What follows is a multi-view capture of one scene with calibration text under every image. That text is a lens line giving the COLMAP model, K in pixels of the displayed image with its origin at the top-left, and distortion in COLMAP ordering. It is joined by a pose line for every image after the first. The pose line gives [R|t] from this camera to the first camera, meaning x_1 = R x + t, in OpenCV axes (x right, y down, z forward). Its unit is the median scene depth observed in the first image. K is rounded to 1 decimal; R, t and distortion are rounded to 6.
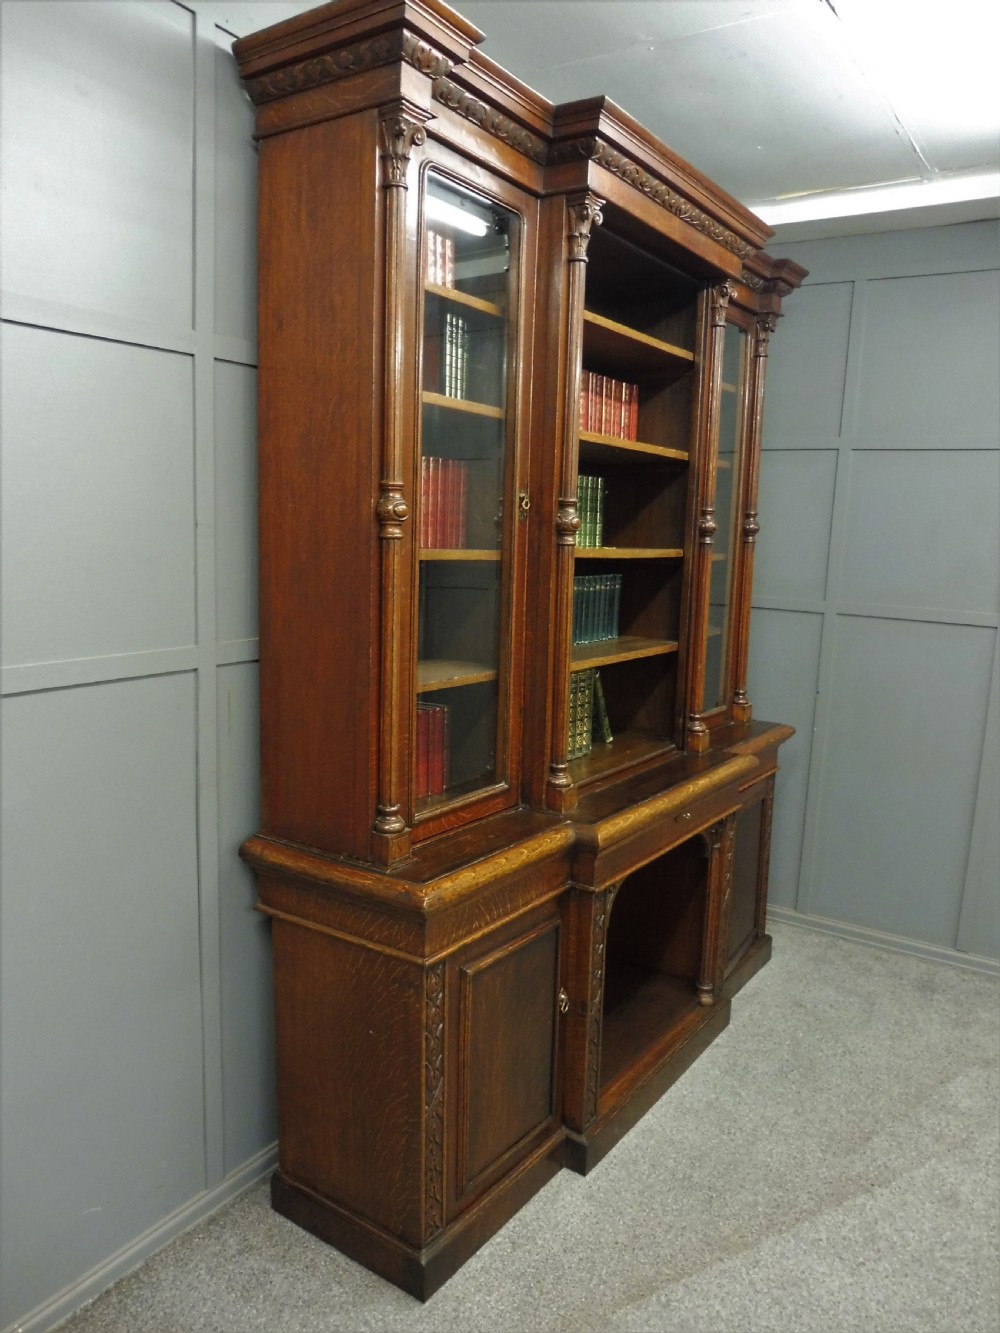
lens RADIAL K [[964.2, 0, 484.6], [0, 964.2, 671.1], [0, 0, 1]] dist [-0.046150, 0.009247]
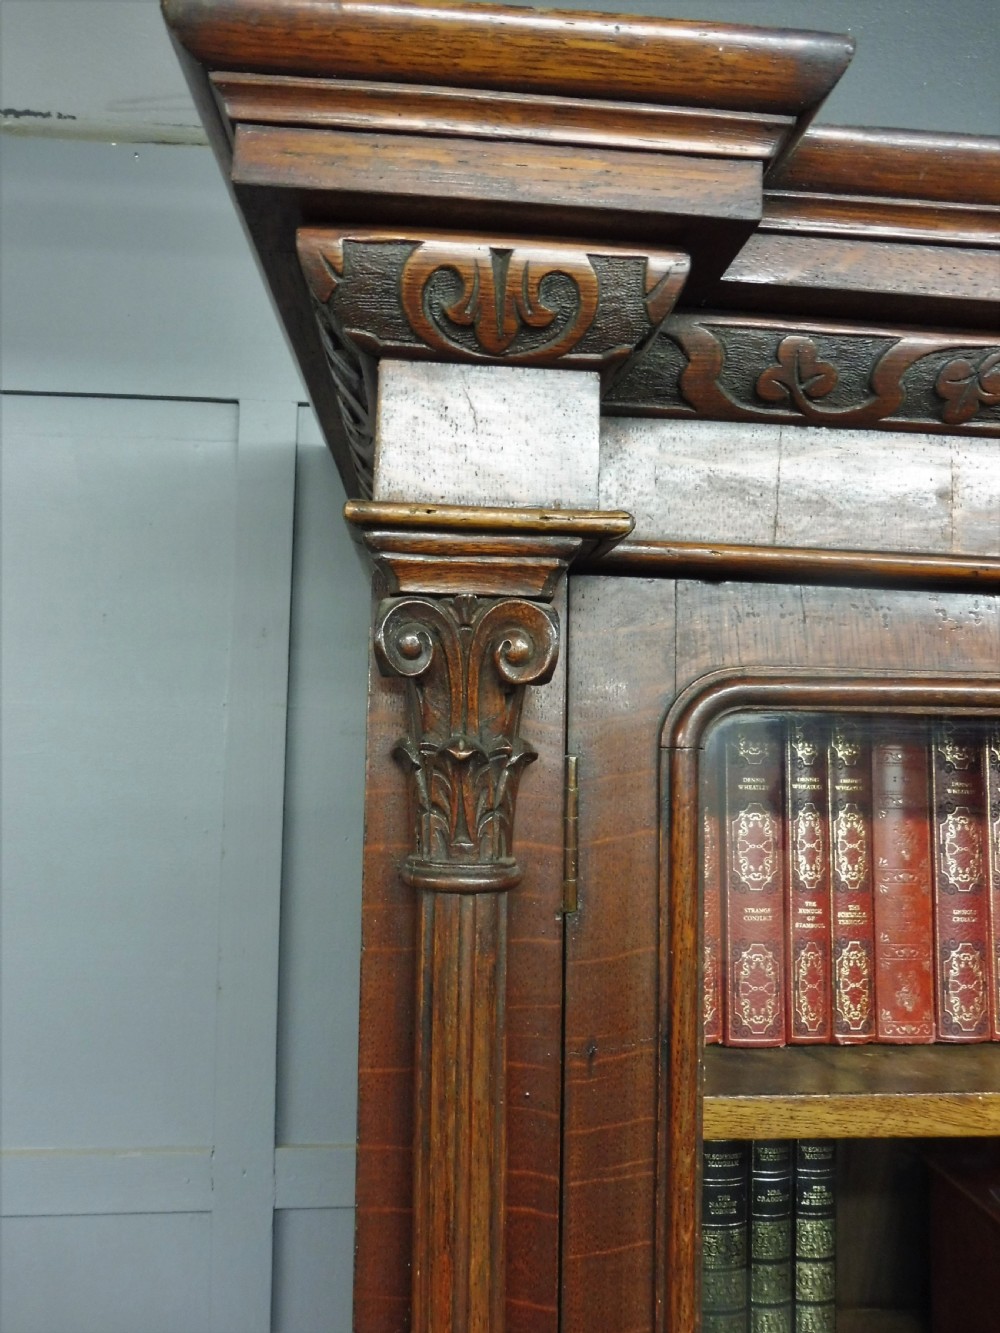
lens RADIAL K [[964.2, 0, 489.3], [0, 964.2, 670.5], [0, 0, 1]] dist [-0.046150, 0.009247]
pose [[0.630522, -0.086525, -0.771334, 0.072940], [-0.115655, 0.972199, -0.203598, -0.429386], [0.767506, 0.217582, 0.602986, 0.726158]]
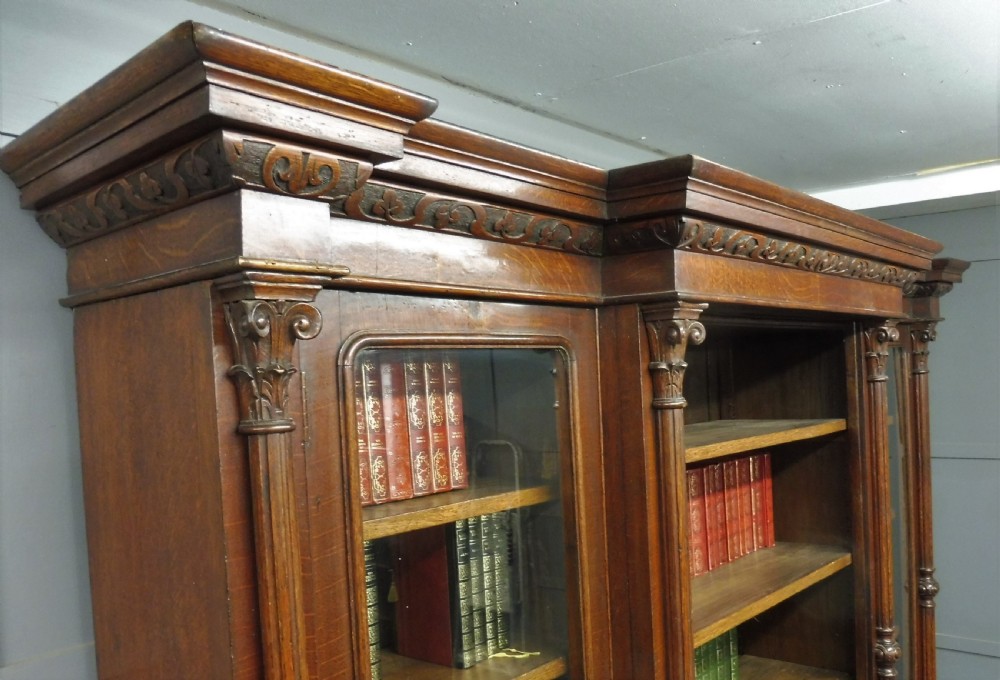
lens RADIAL K [[815.9, 0, 559.8], [0, 815.9, 396.7], [0, 0, 1]] dist [-0.056657, 0.009643]
pose [[0.994125, -0.075407, -0.077648, 0.072217], [0.065145, 0.989745, -0.127127, -0.389374], [0.086438, 0.121322, 0.988843, 0.513172]]
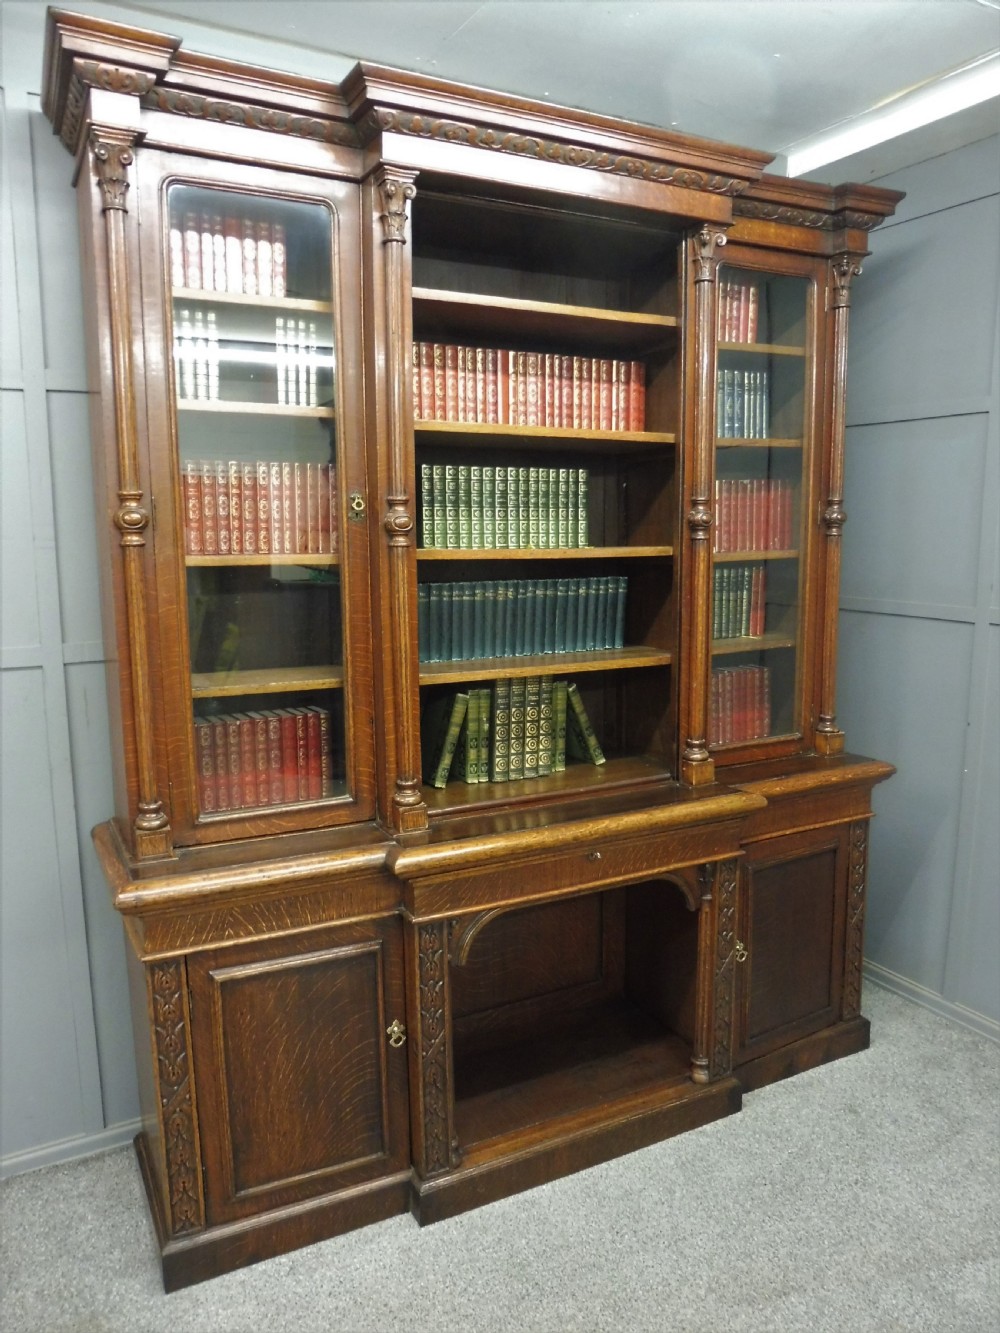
lens RADIAL K [[964.2, 0, 493.5], [0, 964.2, 671.4], [0, 0, 1]] dist [-0.046150, 0.009247]
pose [[0.889044, 0.033861, -0.456568, 0.646488], [-0.035978, 0.999344, 0.004059, -0.018325], [0.456406, 0.012818, 0.889679, 0.230596]]
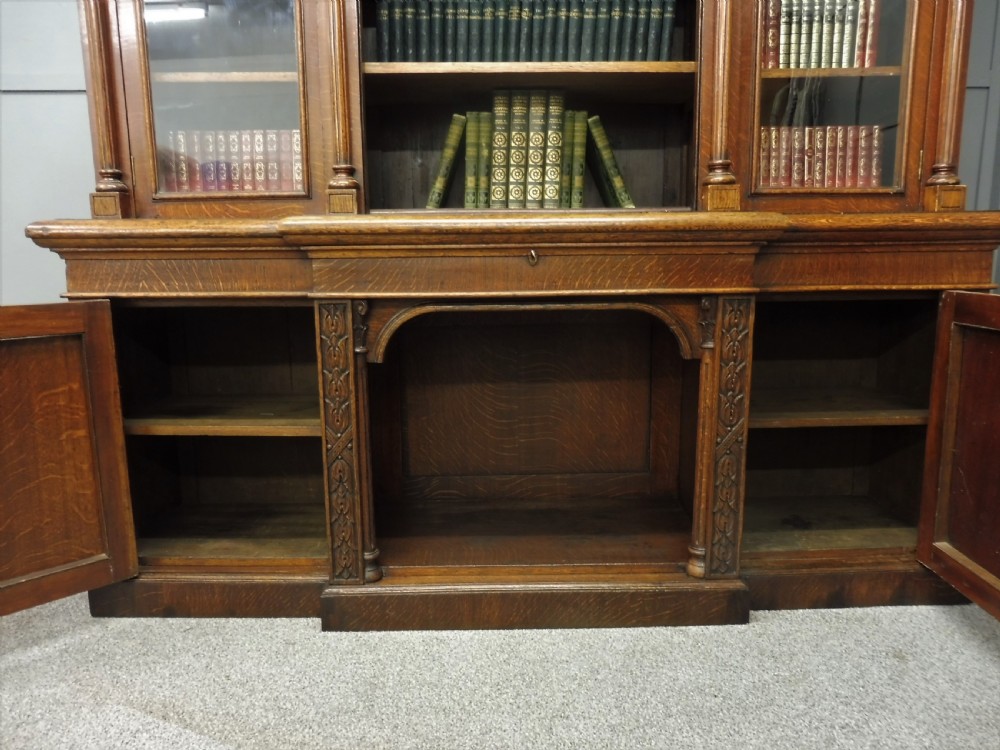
lens RADIAL K [[723.3, 0, 500.9], [0, 723.3, 377.2], [0, 0, 1]] dist [-0.046150, 0.009247]
pose [[0.587491, 0.106313, -0.802217, 0.814203], [-0.095074, 0.993535, 0.062041, 0.266508], [0.803626, 0.039821, 0.593801, 0.818550]]
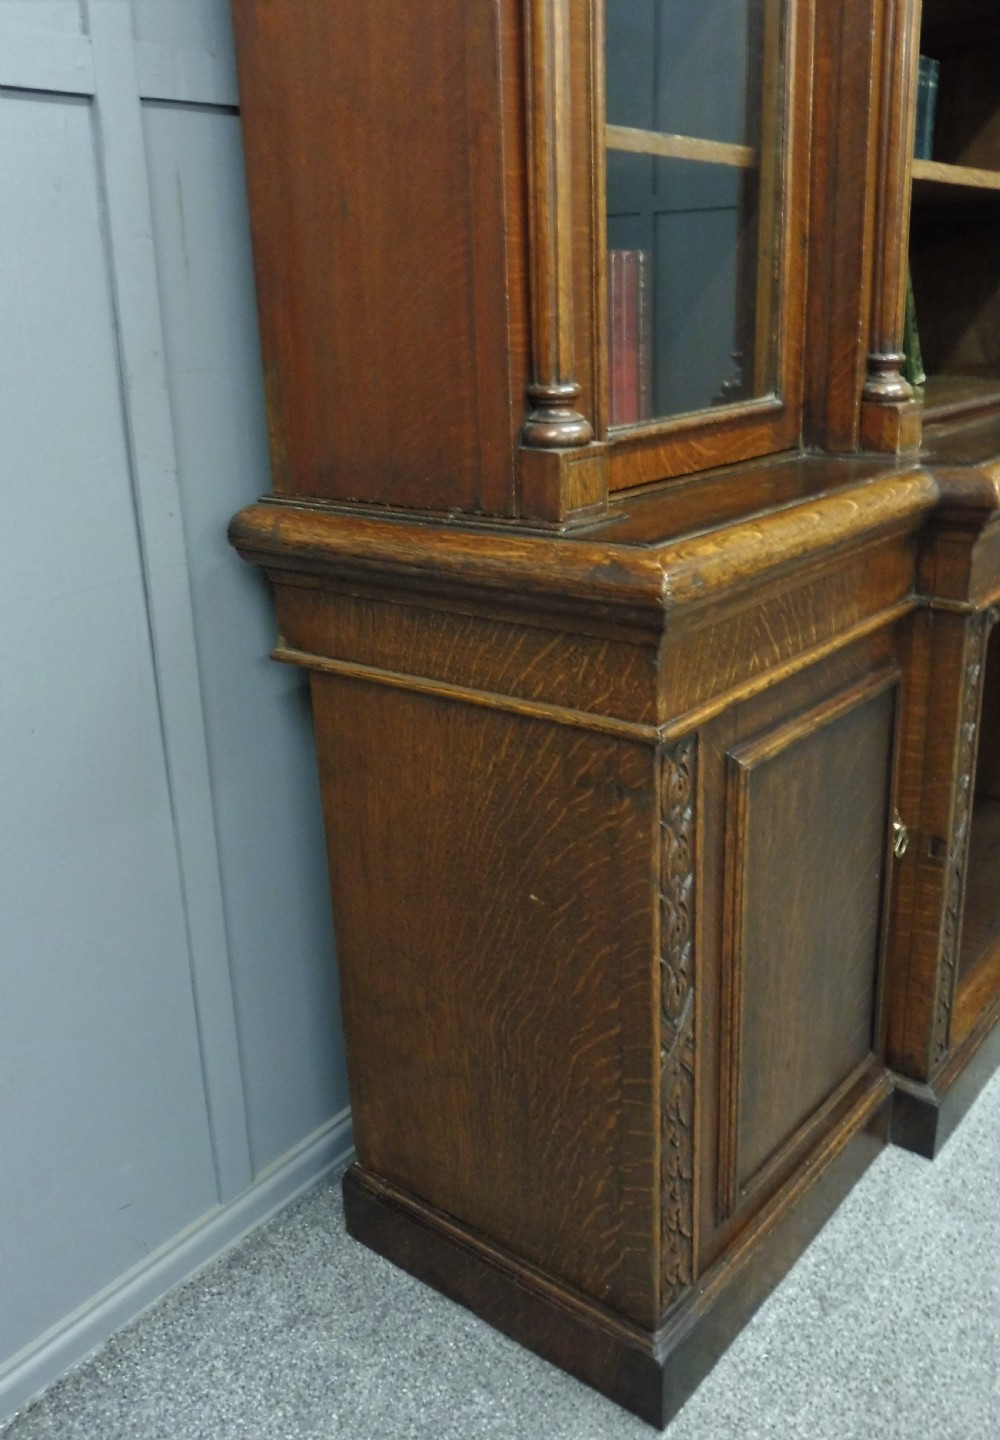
lens RADIAL K [[1205.8, 0, 502.3], [0, 1205.8, 670.2], [0, 0, 1]] dist [0.003015, -0.034875]
pose [[0.996039, -0.035055, -0.081714, -0.077140], [0.047607, 0.986430, 0.157128, 0.166610], [0.075097, -0.160395, 0.984192, 0.418840]]
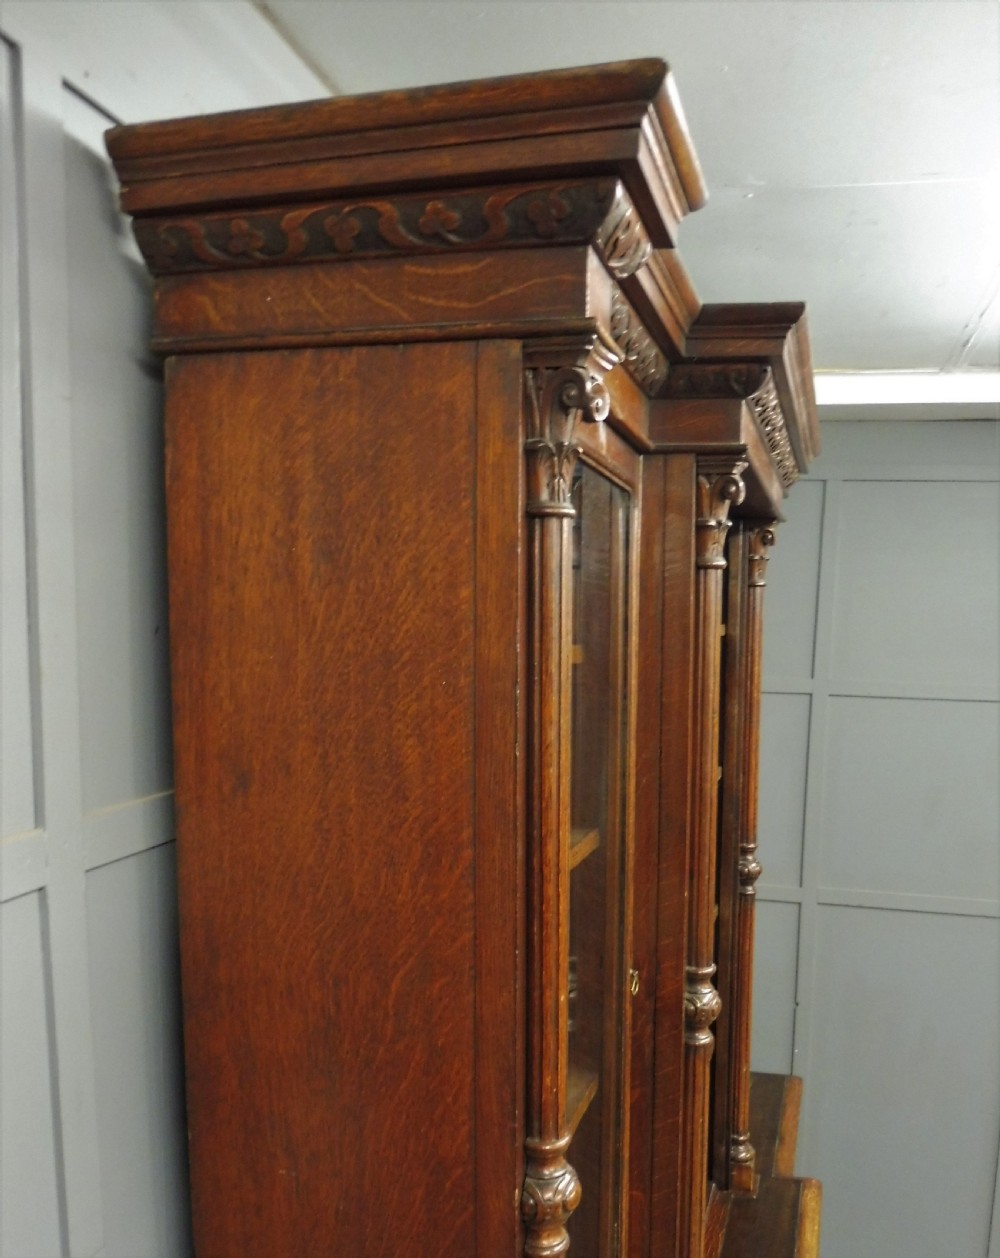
lens RADIAL K [[1079.8, 0, 541.8], [0, 1079.8, 747.2], [0, 0, 1]] dist [-0.011527, -0.069203]
pose [[0.938157, -0.060710, 0.340847, -0.231301], [0.071130, 0.997302, -0.018144, -0.328565], [-0.338825, 0.041267, 0.939944, 0.448245]]
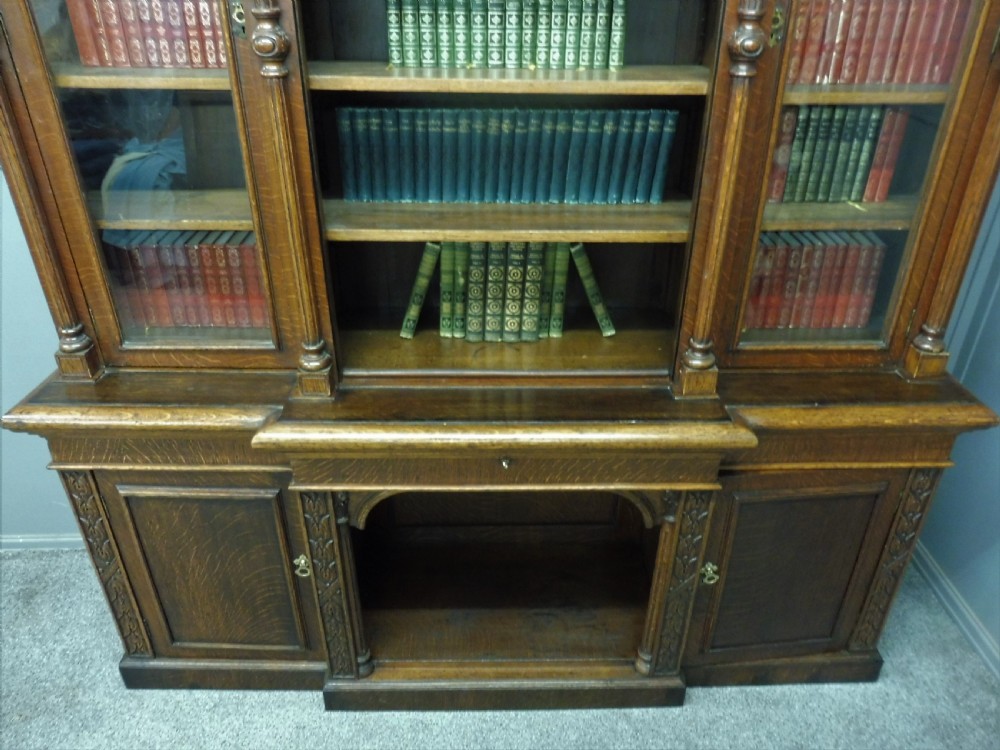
lens RADIAL K [[723.3, 0, 500.3], [0, 723.3, 383.2], [0, 0, 1]] dist [-0.046150, 0.009247]
pose [[0.590895, 0.383563, -0.709734, 0.736238], [-0.110017, 0.909840, 0.400110, -0.168787], [0.799212, -0.158341, 0.579818, 0.846304]]
